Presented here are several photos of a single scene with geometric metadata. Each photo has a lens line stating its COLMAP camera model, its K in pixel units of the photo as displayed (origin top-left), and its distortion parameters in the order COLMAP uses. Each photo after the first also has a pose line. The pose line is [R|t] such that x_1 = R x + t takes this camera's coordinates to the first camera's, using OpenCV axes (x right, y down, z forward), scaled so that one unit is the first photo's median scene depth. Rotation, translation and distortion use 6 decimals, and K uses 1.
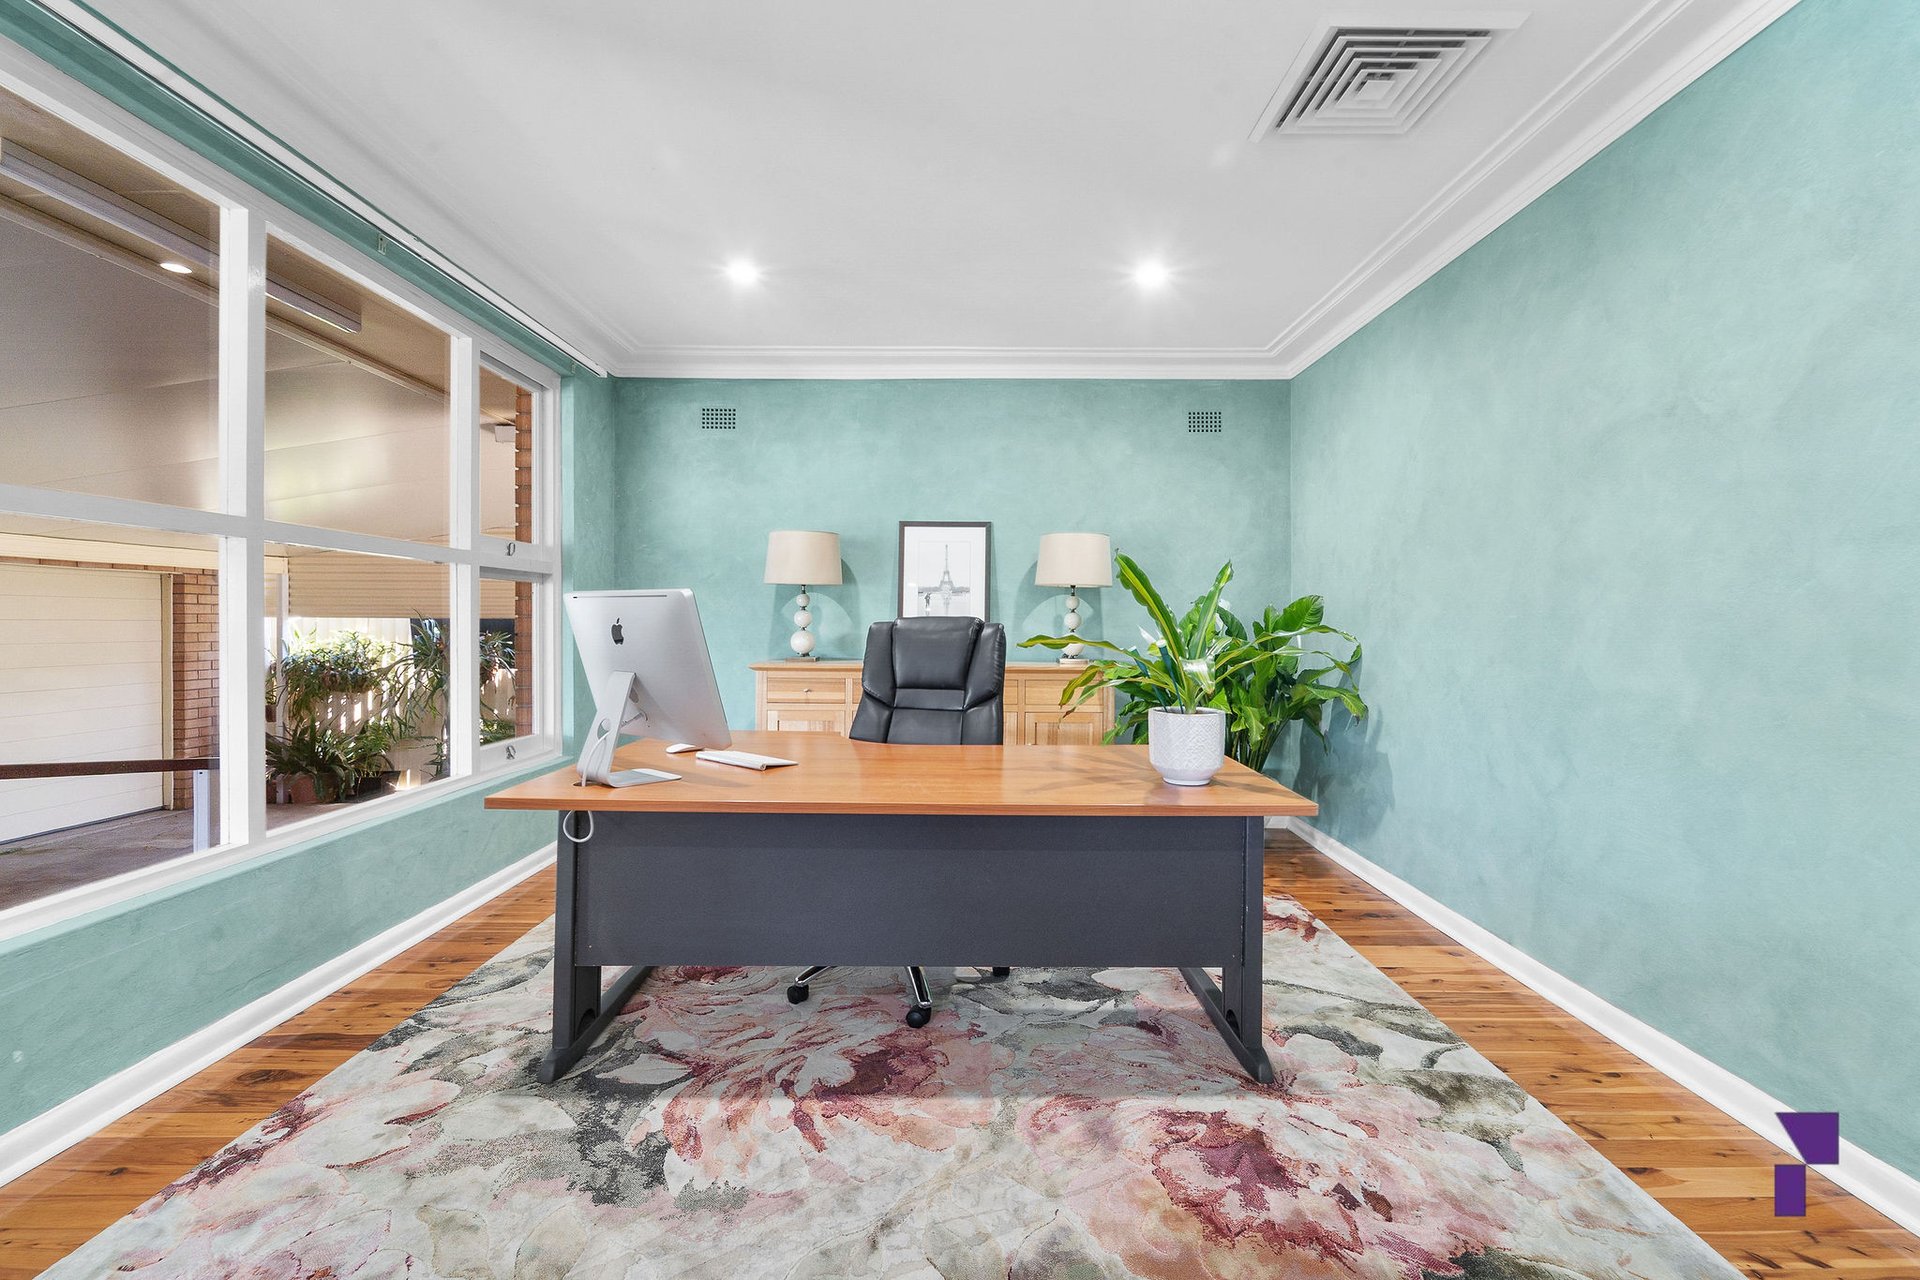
lens RADIAL K [[794.1, 0, 968.0], [0, 794.1, 626.3], [0, 0, 1]] dist [-0.001020, -0.000198]
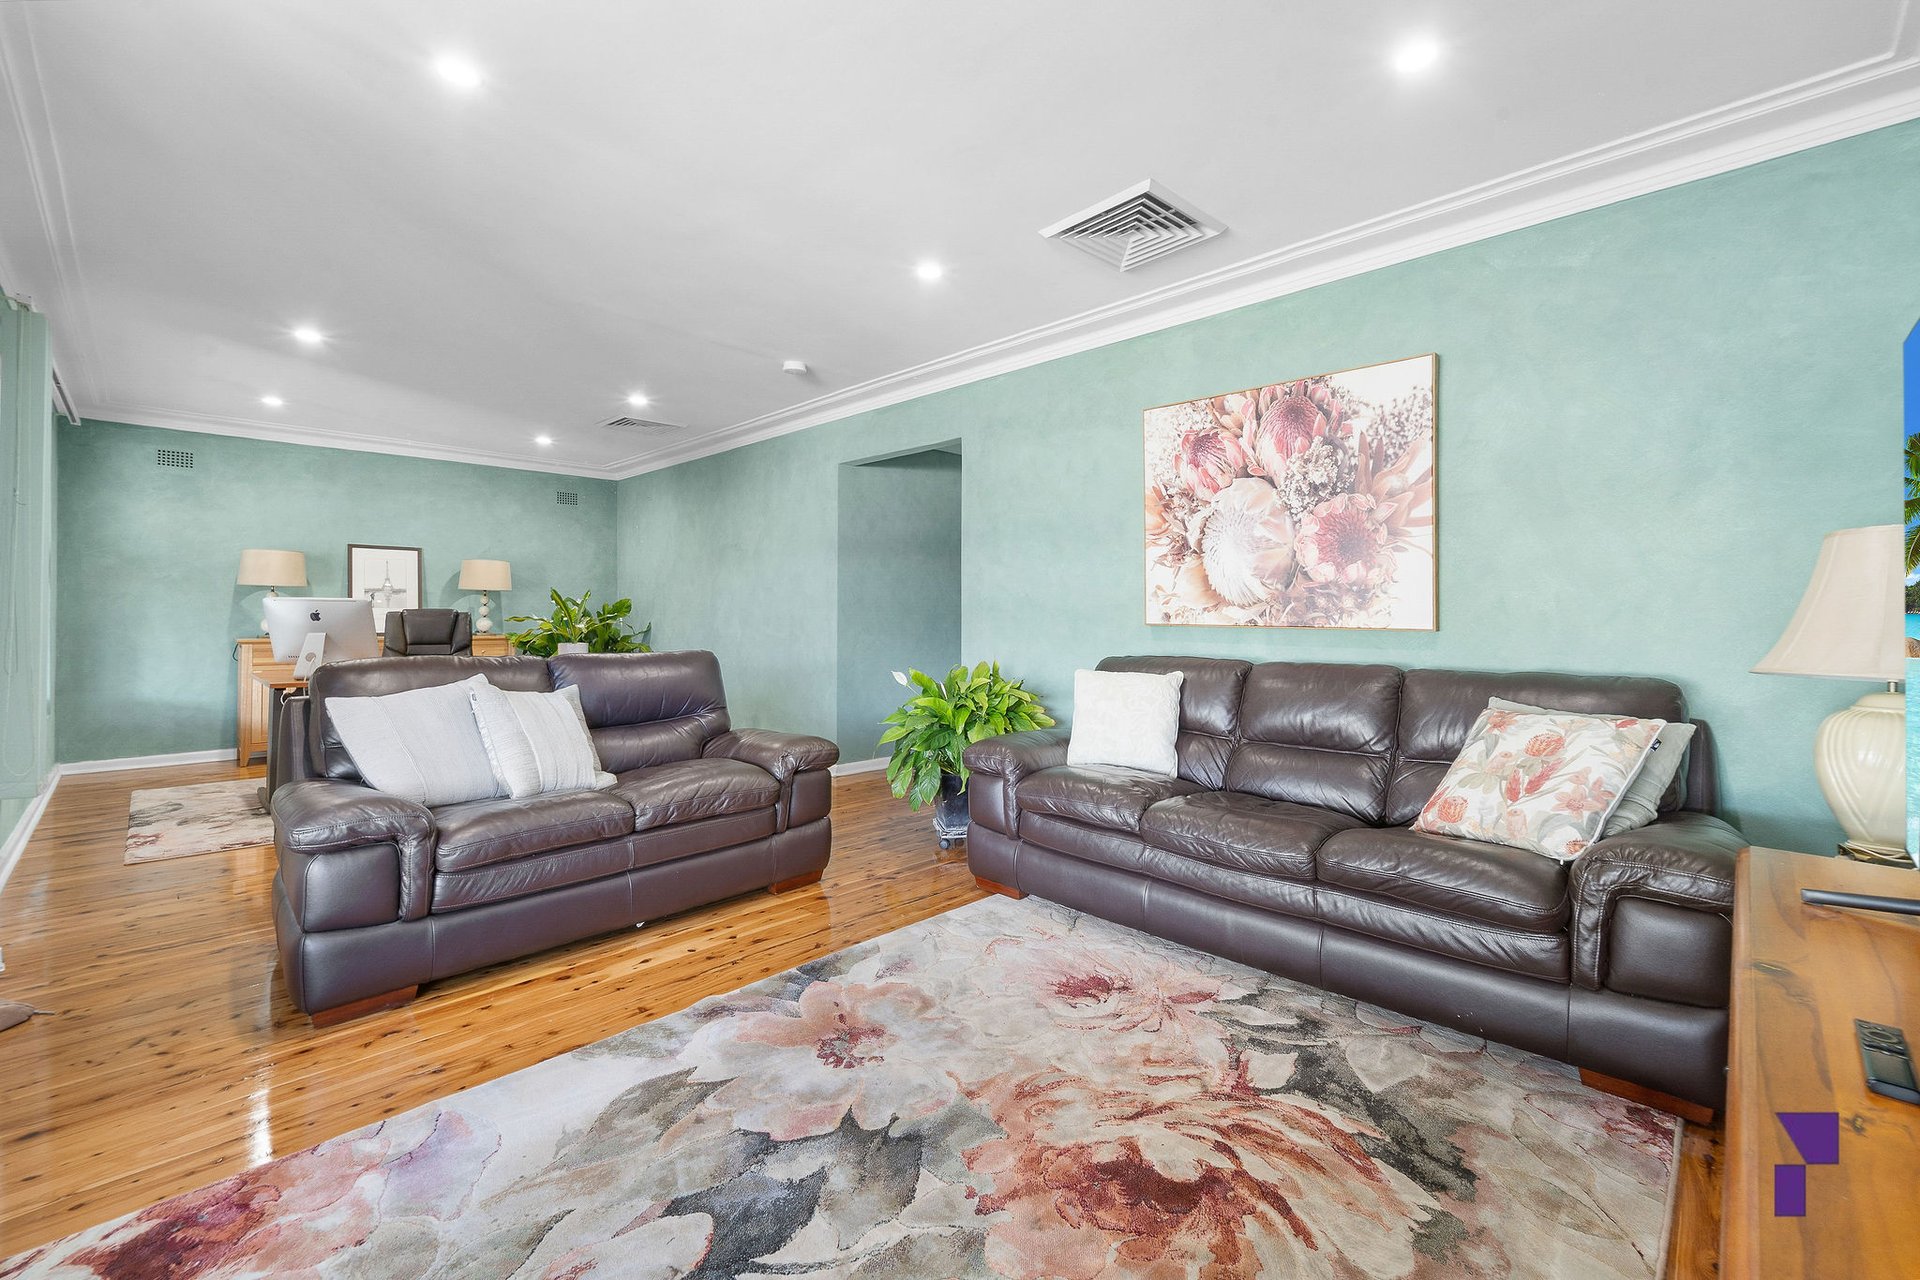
lens RADIAL K [[794.1, 0, 997.2], [0, 794.1, 608.5], [0, 0, 1]] dist [-0.001020, -0.000198]
pose [[0.685279, 0.003052, 0.728274, -0.338815], [0.002783, 0.999973, -0.006809, 0.002942], [-0.728275, 0.006693, 0.685252, -0.925243]]
